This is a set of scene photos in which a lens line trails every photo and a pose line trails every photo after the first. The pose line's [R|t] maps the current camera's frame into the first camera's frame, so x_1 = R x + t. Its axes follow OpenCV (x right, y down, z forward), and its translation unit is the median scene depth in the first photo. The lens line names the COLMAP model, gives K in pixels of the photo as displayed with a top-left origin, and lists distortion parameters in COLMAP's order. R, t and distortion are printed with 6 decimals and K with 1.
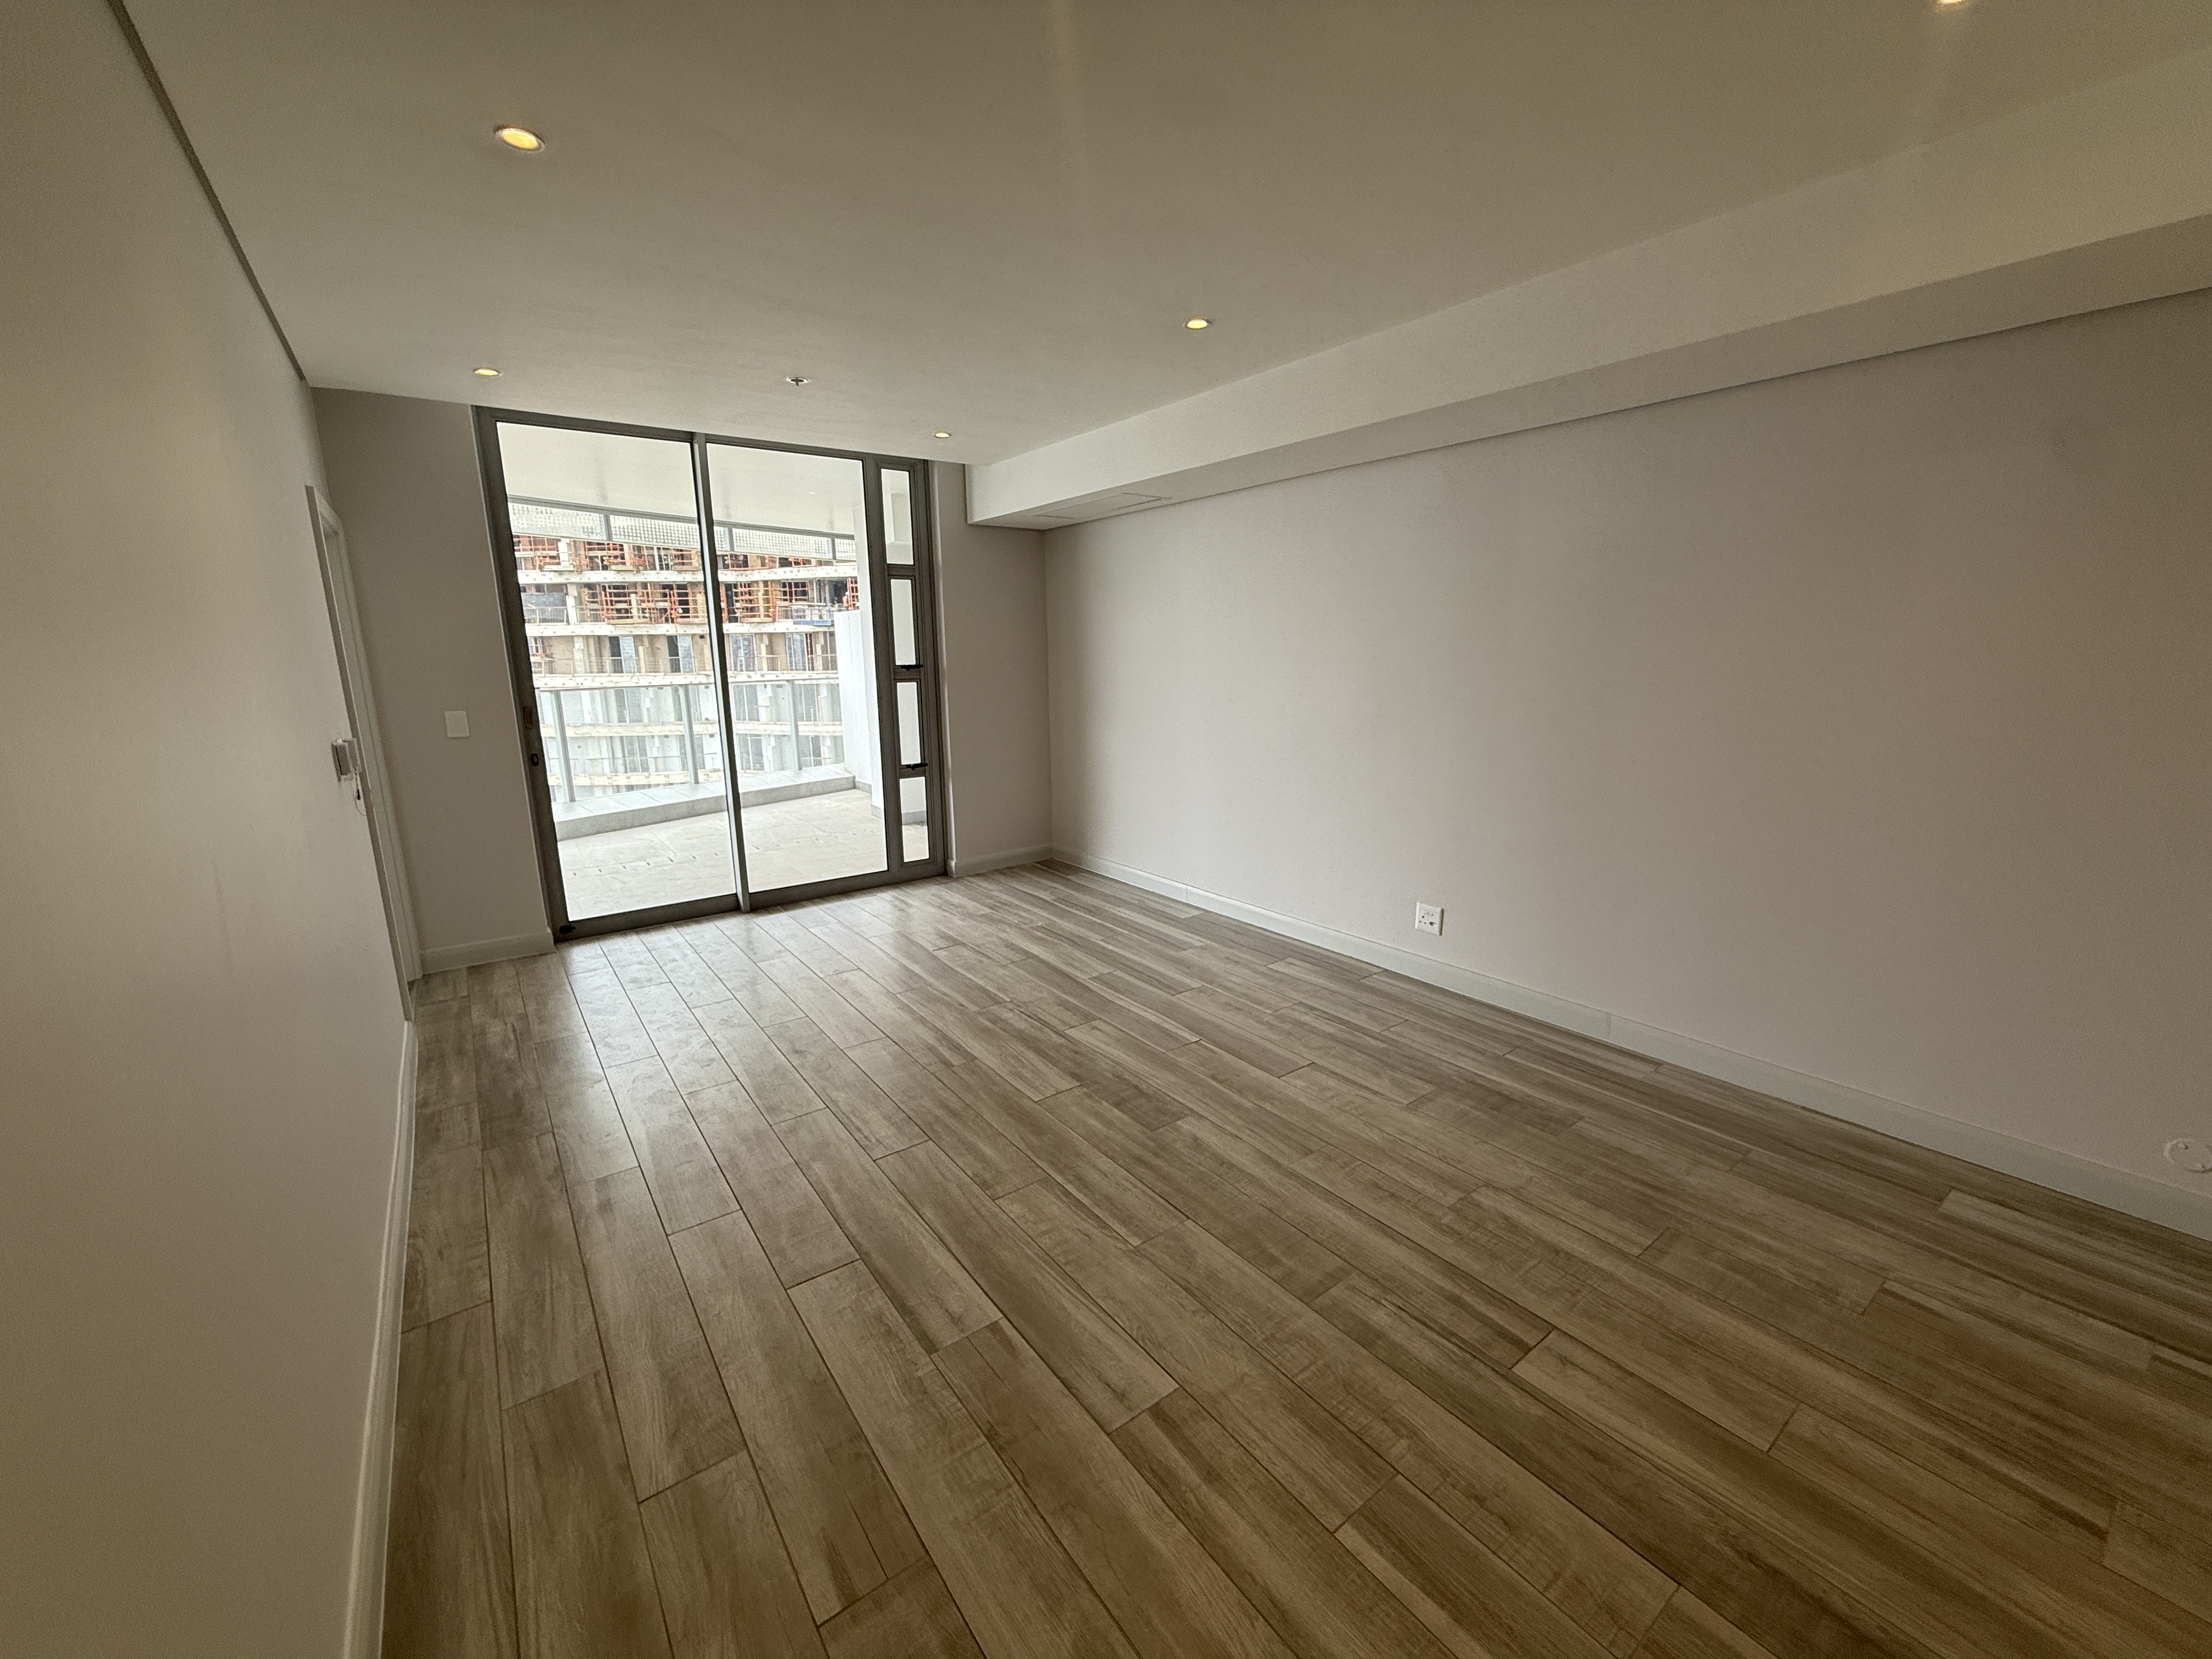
lens RADIAL K [[881.2, 0, 1105.0], [0, 881.2, 827.3], [0, 0, 1]] dist [0.002898, 0.000307]
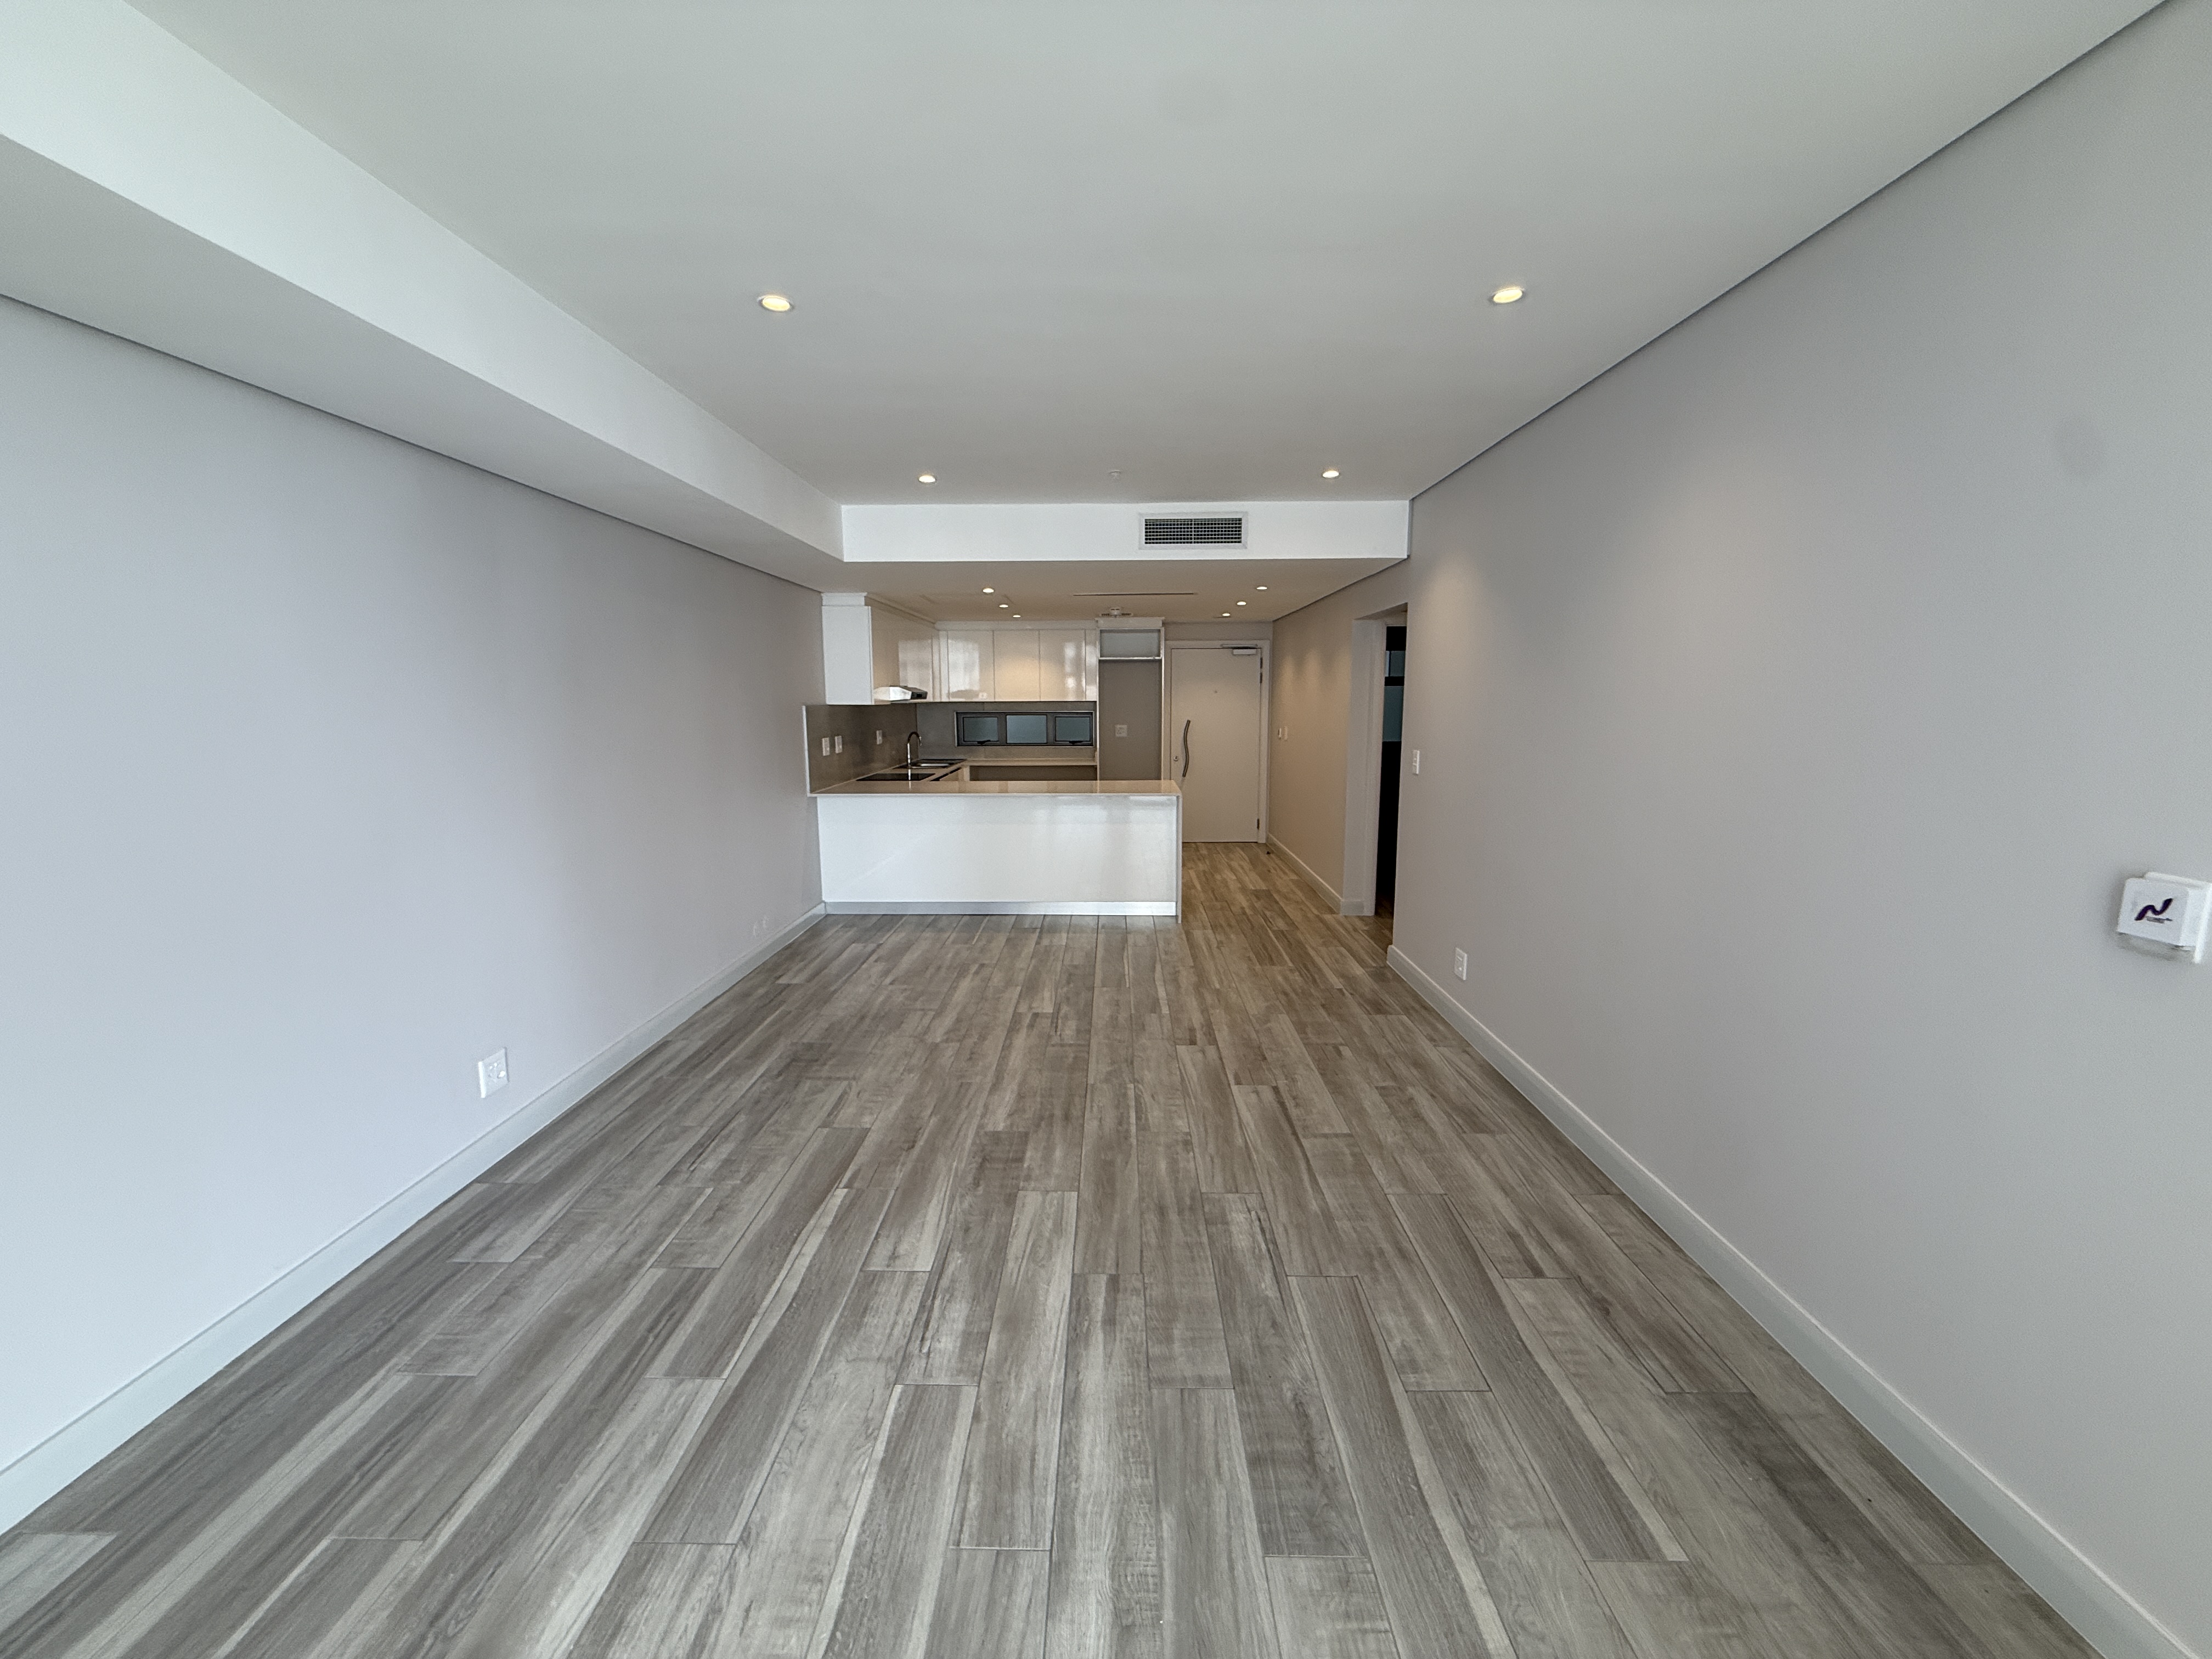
lens RADIAL K [[881.2, 0, 1088.5], [0, 881.2, 834.7], [0, 0, 1]] dist [0.002898, 0.000307]
pose [[-0.786002, -0.076649, 0.613454, -0.539859], [0.139976, 0.944451, 0.297353, -0.272748], [-0.602169, 0.319589, -0.731611, 1.336648]]
